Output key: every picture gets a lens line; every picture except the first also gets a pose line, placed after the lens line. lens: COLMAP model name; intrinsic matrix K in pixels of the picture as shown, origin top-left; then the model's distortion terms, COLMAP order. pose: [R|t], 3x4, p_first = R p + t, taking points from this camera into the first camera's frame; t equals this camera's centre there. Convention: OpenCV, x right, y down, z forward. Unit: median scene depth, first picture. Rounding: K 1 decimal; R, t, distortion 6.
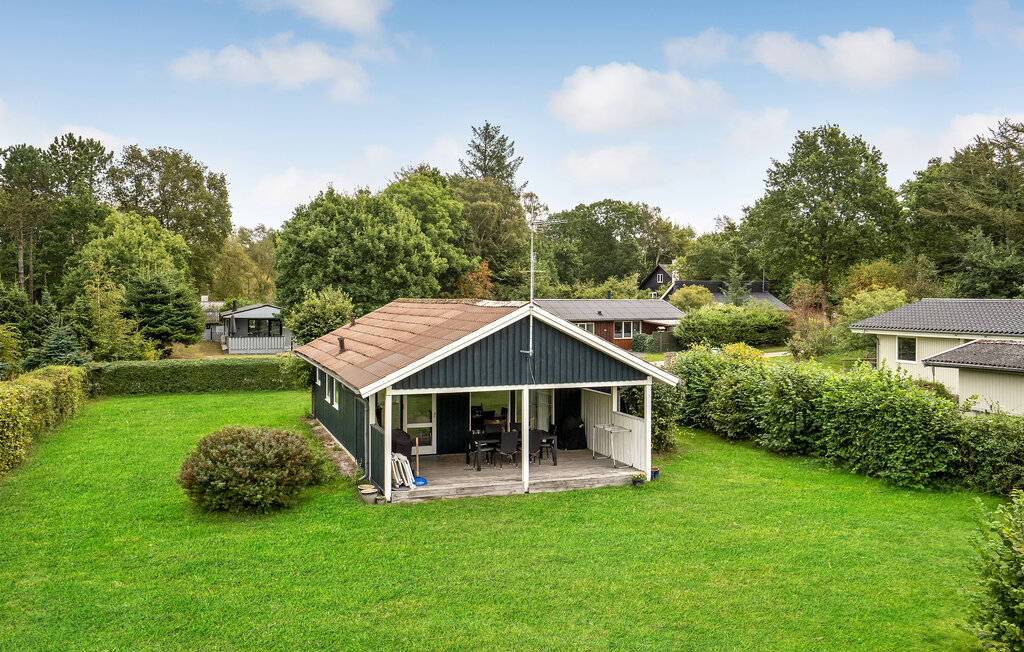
lens RADIAL K [[825.2, 0, 512.0], [0, 825.2, 326.0], [0, 0, 1]] dist [0.014462, 0.012594]
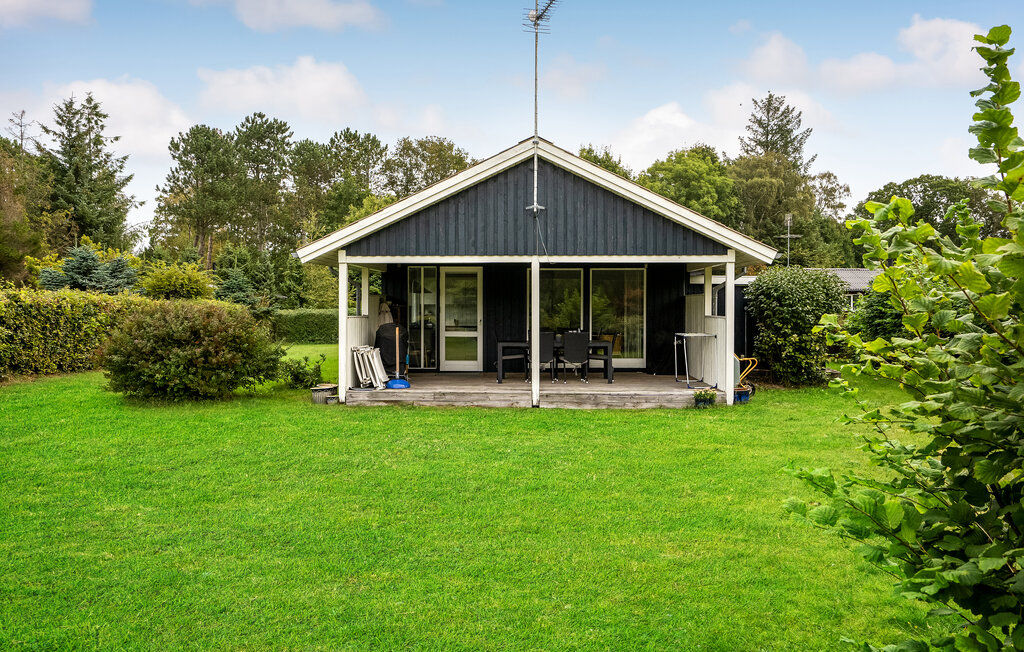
lens RADIAL K [[825.2, 0, 512.0], [0, 825.2, 326.0], [0, 0, 1]] dist [0.014462, 0.012594]
pose [[0.931681, 0.006742, -0.363215, 0.061306], [-0.010232, 0.999918, -0.007687, 0.032598], [0.363134, 0.010878, 0.931674, 0.076695]]
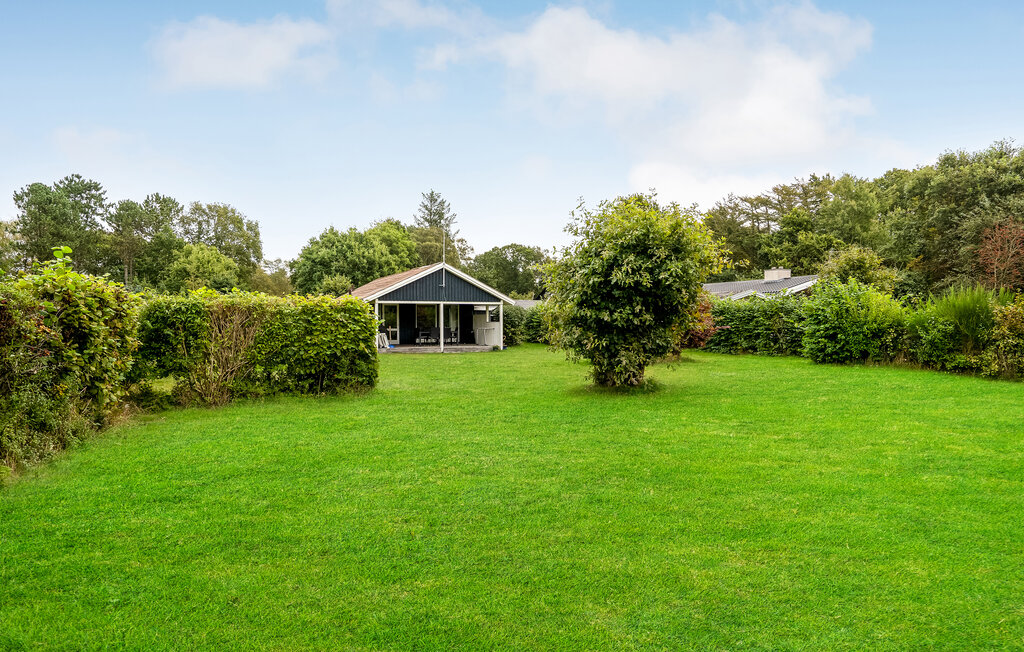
lens RADIAL K [[581.9, 0, 506.6], [0, 581.9, 343.7], [0, 0, 1]] dist [-0.024776, 0.001072]
pose [[0.995787, -0.005910, 0.091501, 0.010647], [0.005041, 0.999940, 0.009730, 0.039248], [-0.091553, -0.009228, 0.995757, -0.118209]]
